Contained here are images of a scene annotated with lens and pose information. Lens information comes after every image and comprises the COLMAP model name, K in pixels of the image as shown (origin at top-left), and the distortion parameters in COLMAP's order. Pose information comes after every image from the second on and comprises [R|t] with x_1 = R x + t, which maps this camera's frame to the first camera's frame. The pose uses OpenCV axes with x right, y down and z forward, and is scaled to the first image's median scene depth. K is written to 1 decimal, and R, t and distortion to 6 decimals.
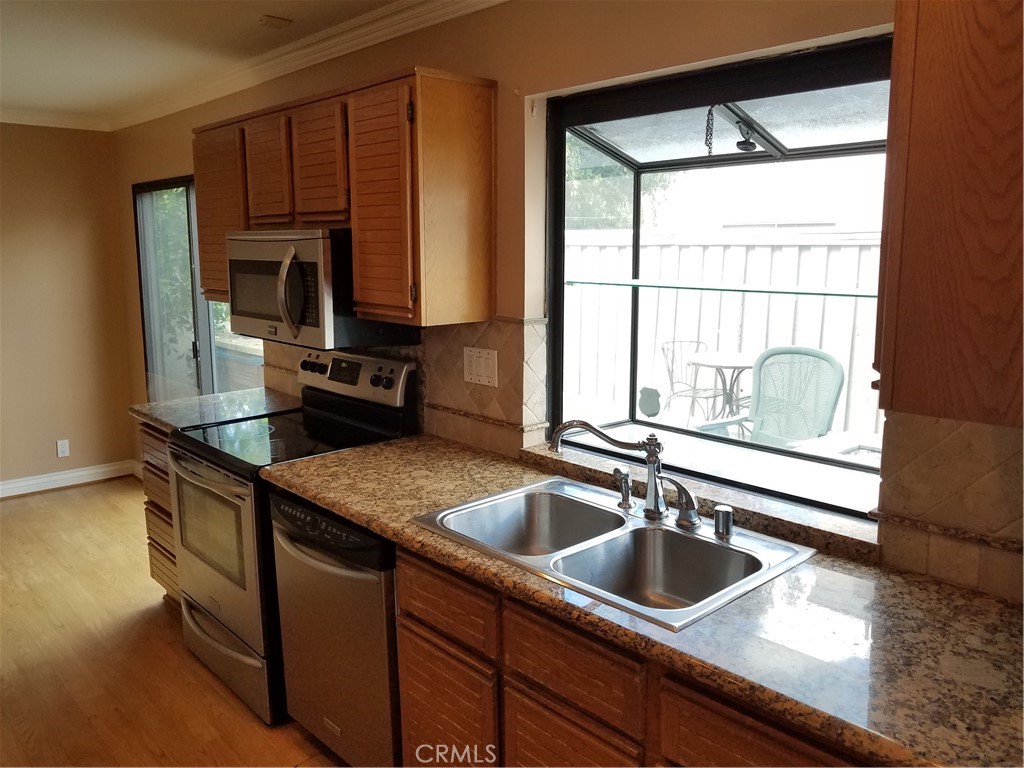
lens RADIAL K [[783.2, 0, 514.1], [0, 783.2, 380.0], [0, 0, 1]] dist [-0.005447, -0.003497]
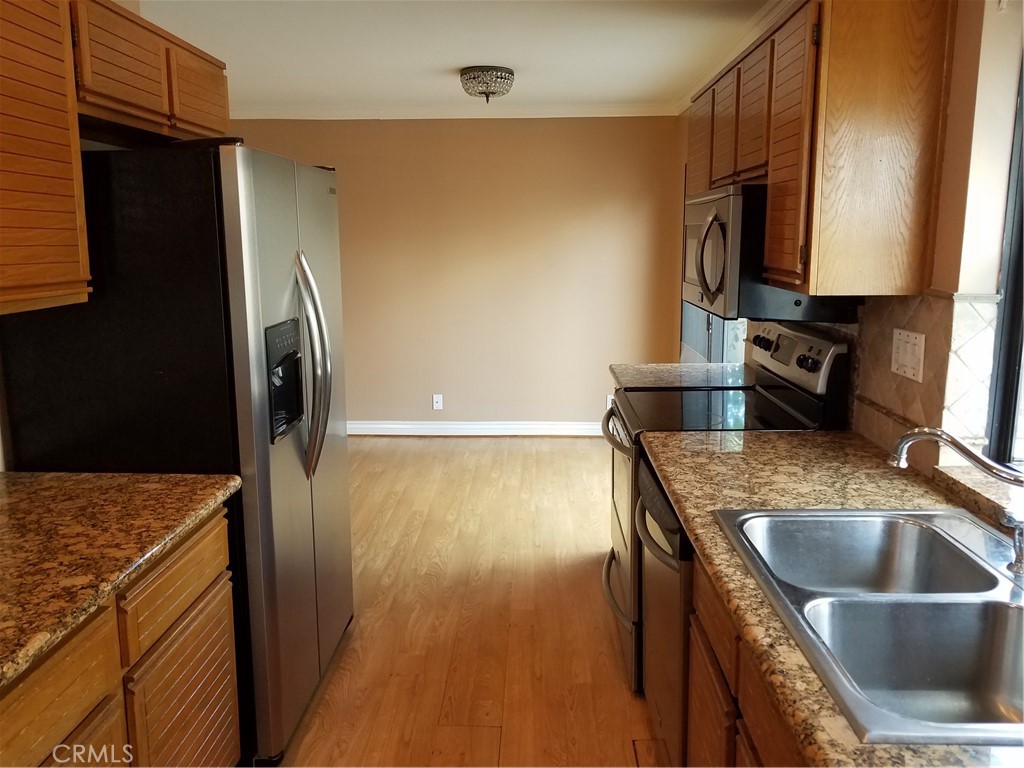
lens RADIAL K [[783.2, 0, 513.5], [0, 783.2, 389.2], [0, 0, 1]] dist [-0.005447, -0.003497]
pose [[0.713183, 0.131100, -0.688609, 0.228514], [-0.113560, 0.990987, 0.071055, 0.006886], [0.691718, 0.027523, 0.721643, 0.171977]]
